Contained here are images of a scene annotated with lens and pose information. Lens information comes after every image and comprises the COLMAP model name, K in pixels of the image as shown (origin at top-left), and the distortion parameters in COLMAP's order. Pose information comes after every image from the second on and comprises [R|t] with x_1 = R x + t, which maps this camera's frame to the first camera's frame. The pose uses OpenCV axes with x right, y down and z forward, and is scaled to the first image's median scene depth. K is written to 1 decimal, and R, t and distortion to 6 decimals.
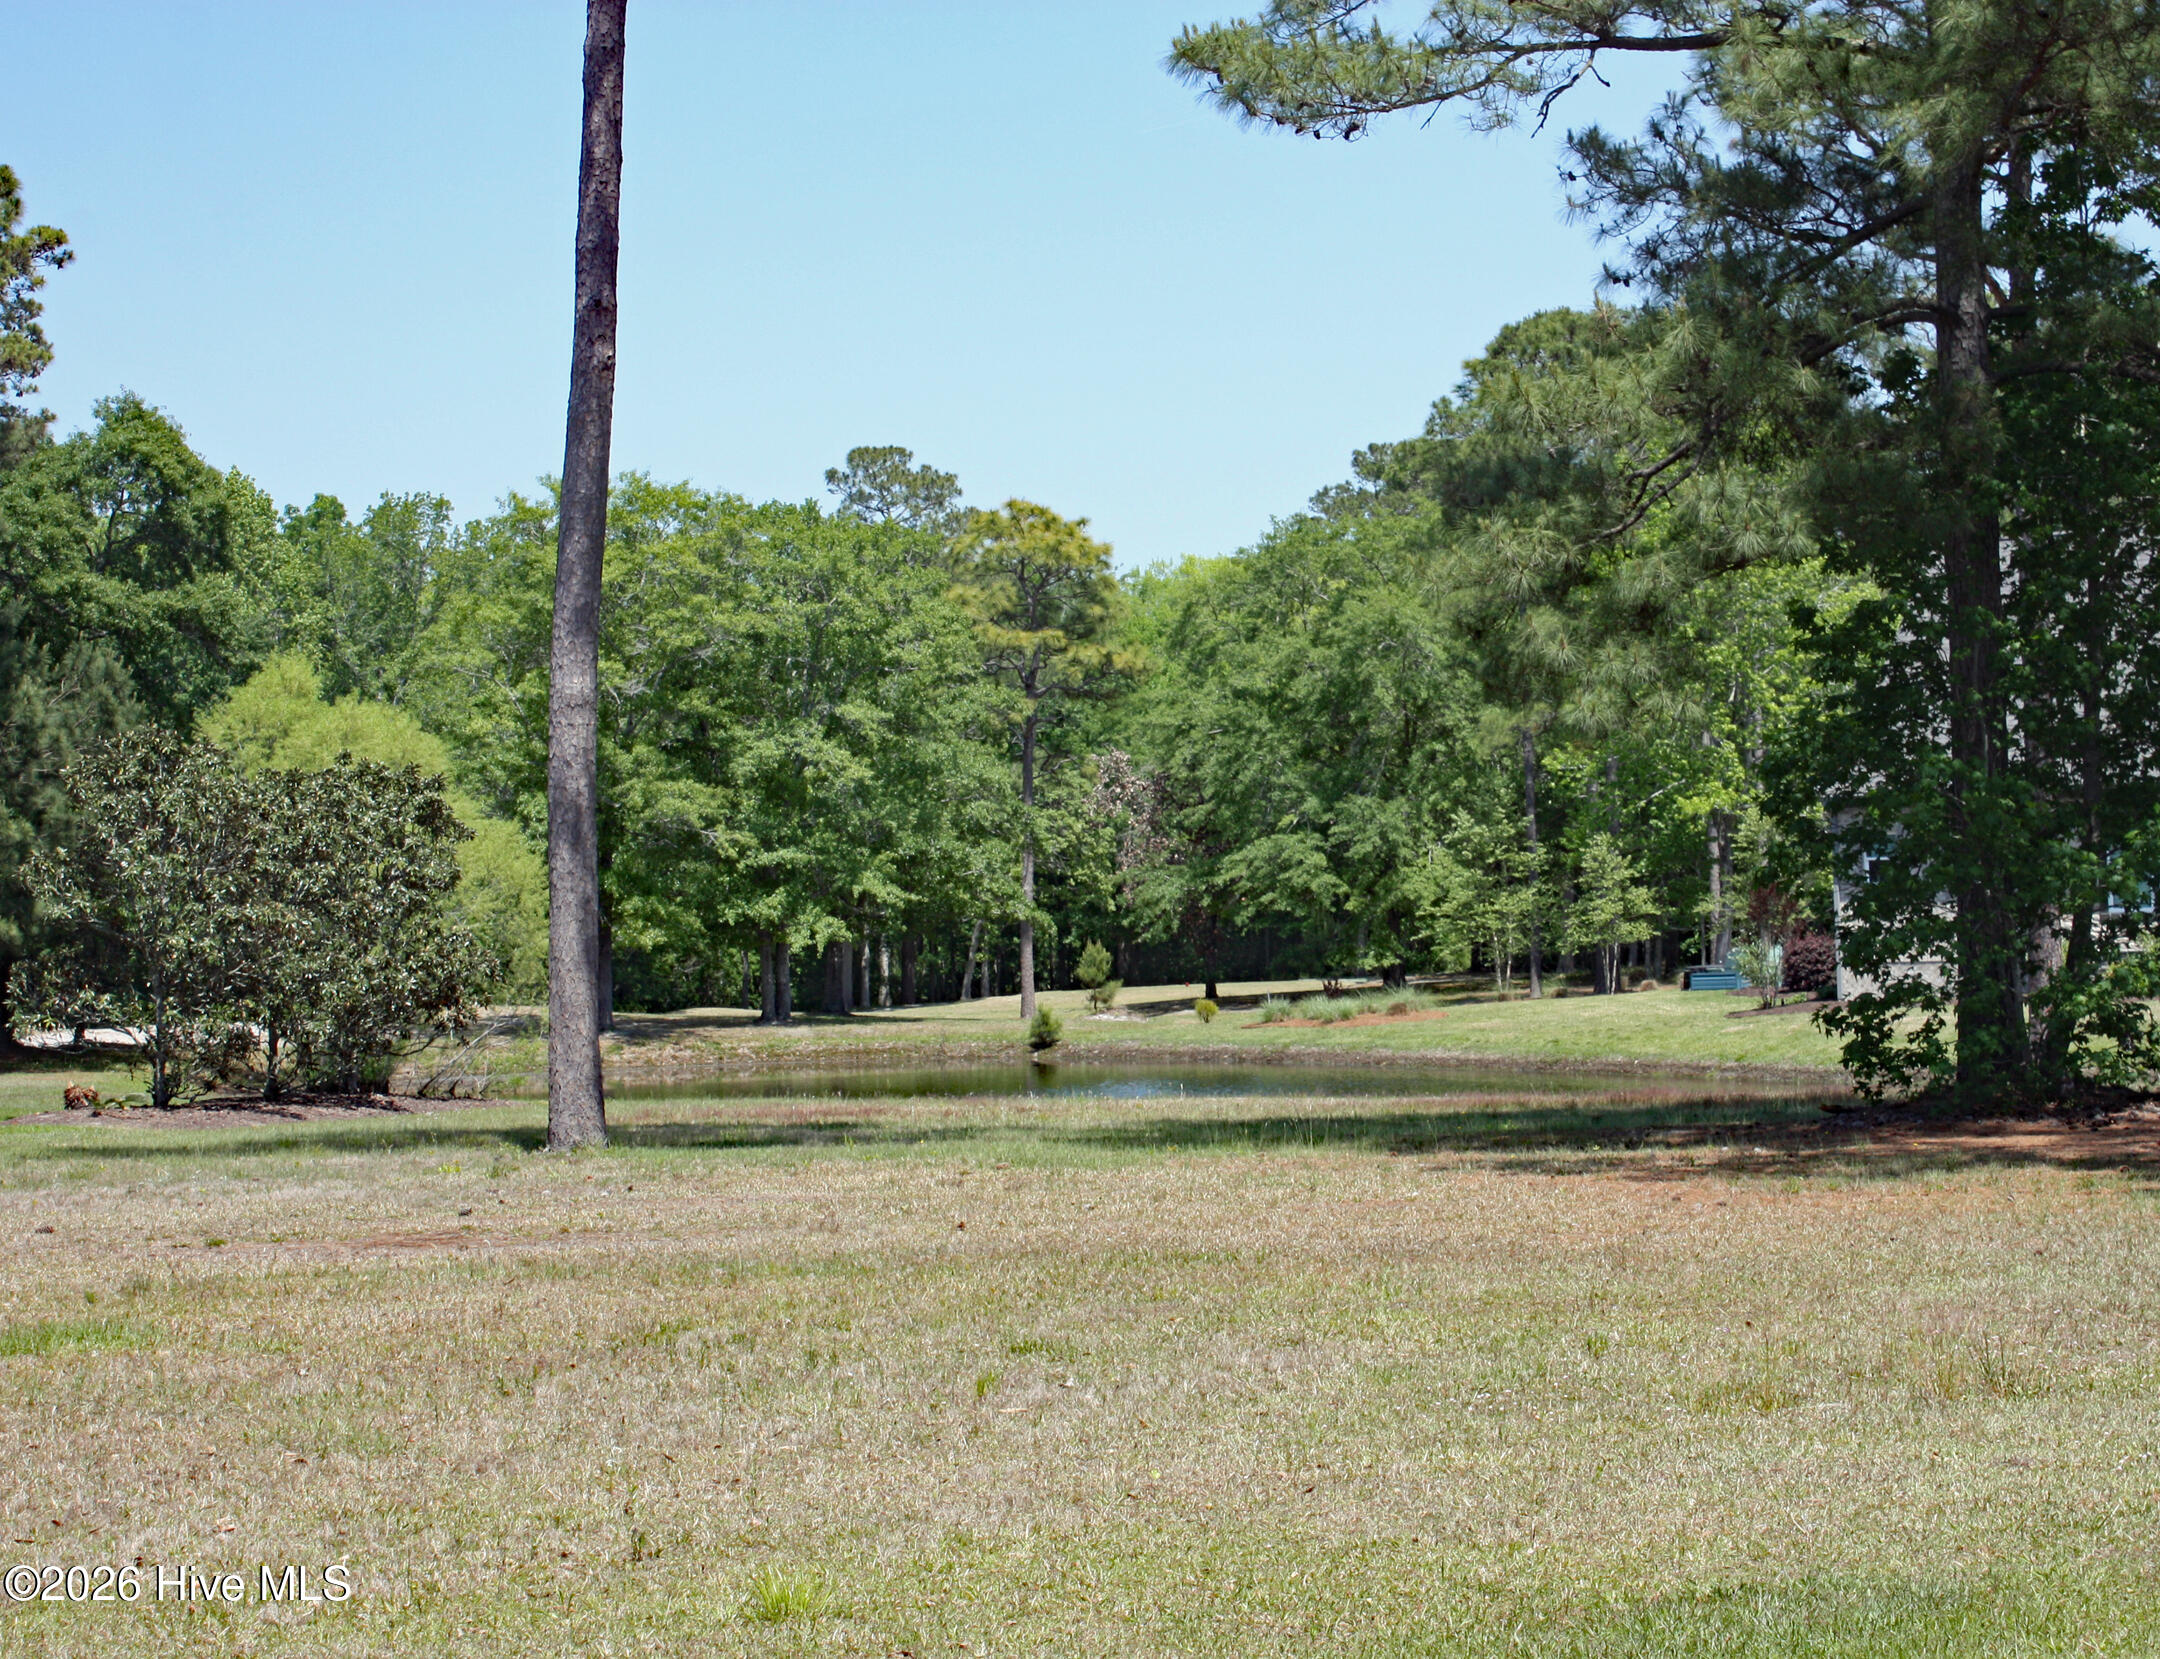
lens RADIAL K [[4339.5, 0, 1187.2], [0, 4339.5, 832.4], [0, 0, 1]] dist [-0.031704, -0.116533]
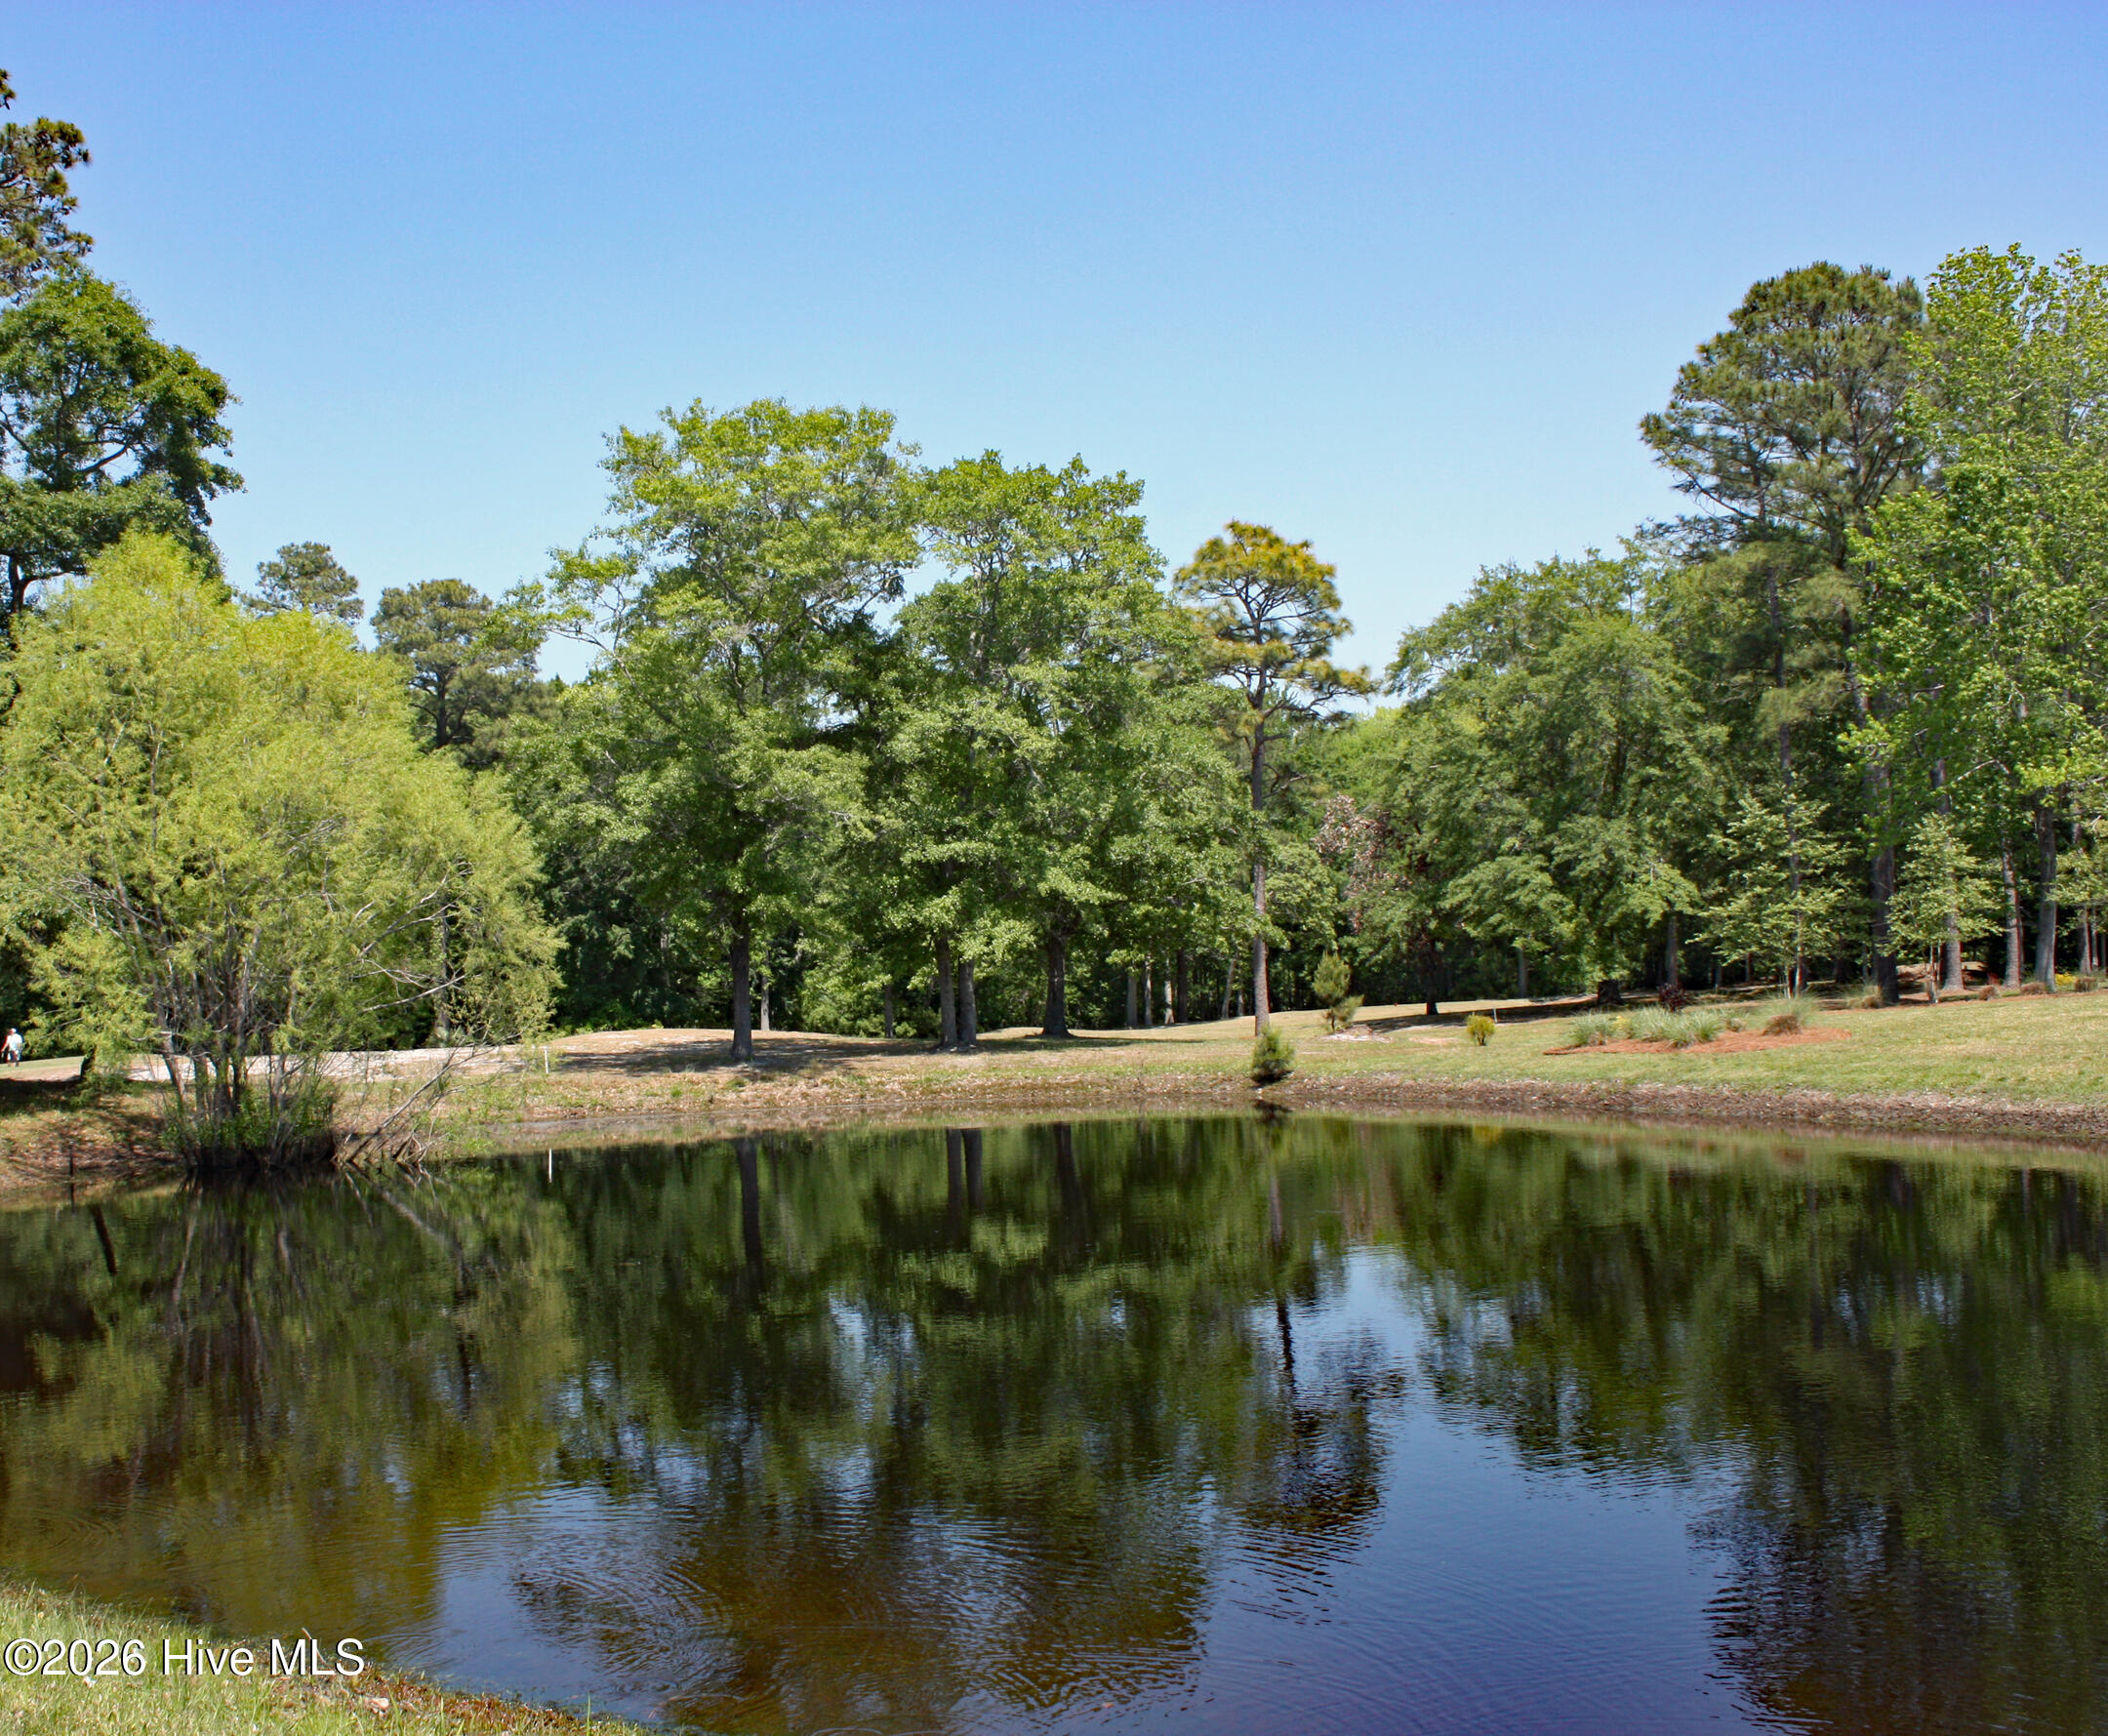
lens RADIAL K [[2301.2, 0, 888.7], [0, 2301.2, 859.8], [0, 0, 1]] dist [-0.156421, 0.152266]
pose [[0.978747, -0.023193, -0.203757, -0.013378], [0.016851, 0.999320, -0.032806, 0.018996], [0.204379, 0.028675, 0.978472, 0.494401]]
